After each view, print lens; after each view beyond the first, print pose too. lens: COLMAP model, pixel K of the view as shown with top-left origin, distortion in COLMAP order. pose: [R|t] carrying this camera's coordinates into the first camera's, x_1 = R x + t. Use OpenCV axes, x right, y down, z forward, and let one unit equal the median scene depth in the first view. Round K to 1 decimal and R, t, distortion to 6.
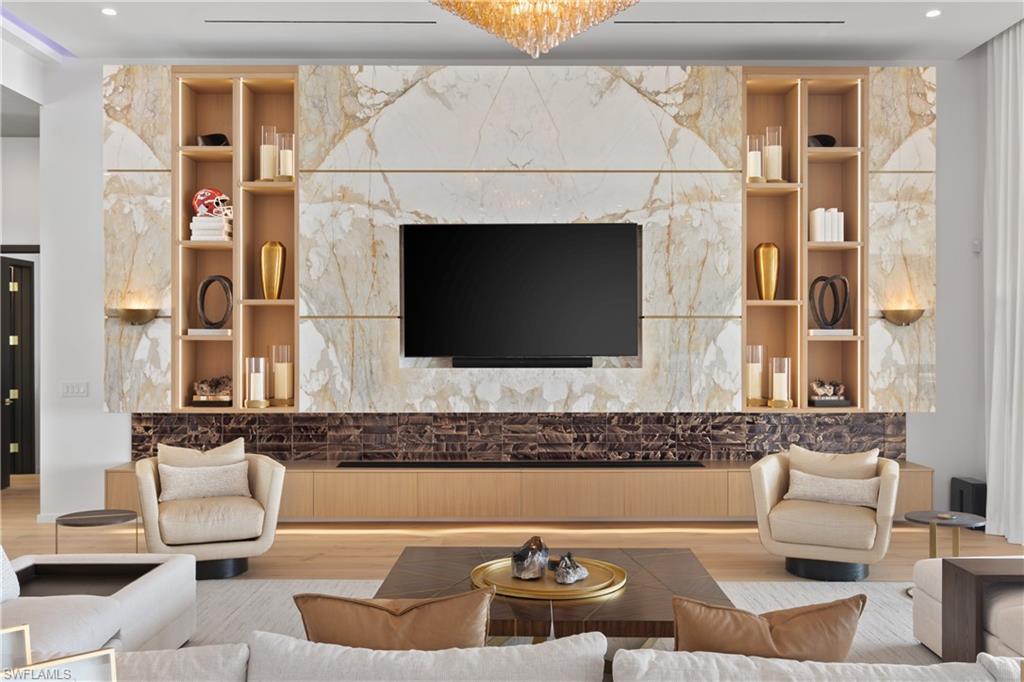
lens RADIAL K [[919.4, 0, 511.1], [0, 919.4, 343.3], [0, 0, 1]] dist [0.007399, 0.014257]
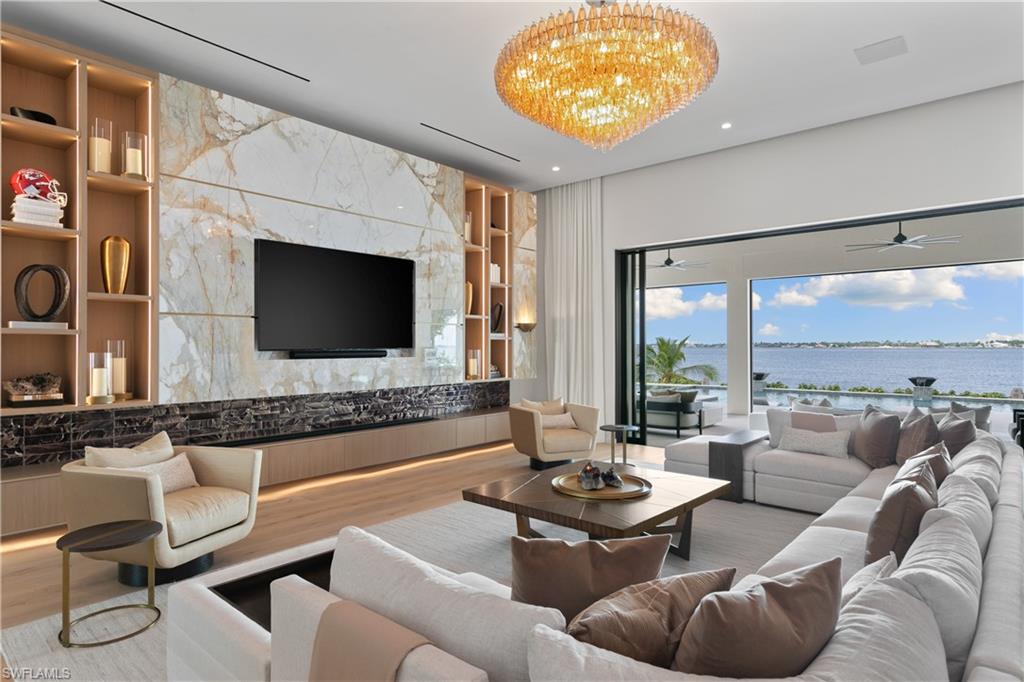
lens RADIAL K [[572.7, 0, 517.1], [0, 572.7, 341.5], [0, 0, 1]] dist [0.003852, 0.002031]
pose [[0.650032, 0.005325, 0.759888, -0.459189], [0.000570, 0.999972, -0.007496, 0.008685], [-0.759906, 0.005306, 0.650011, 0.267222]]
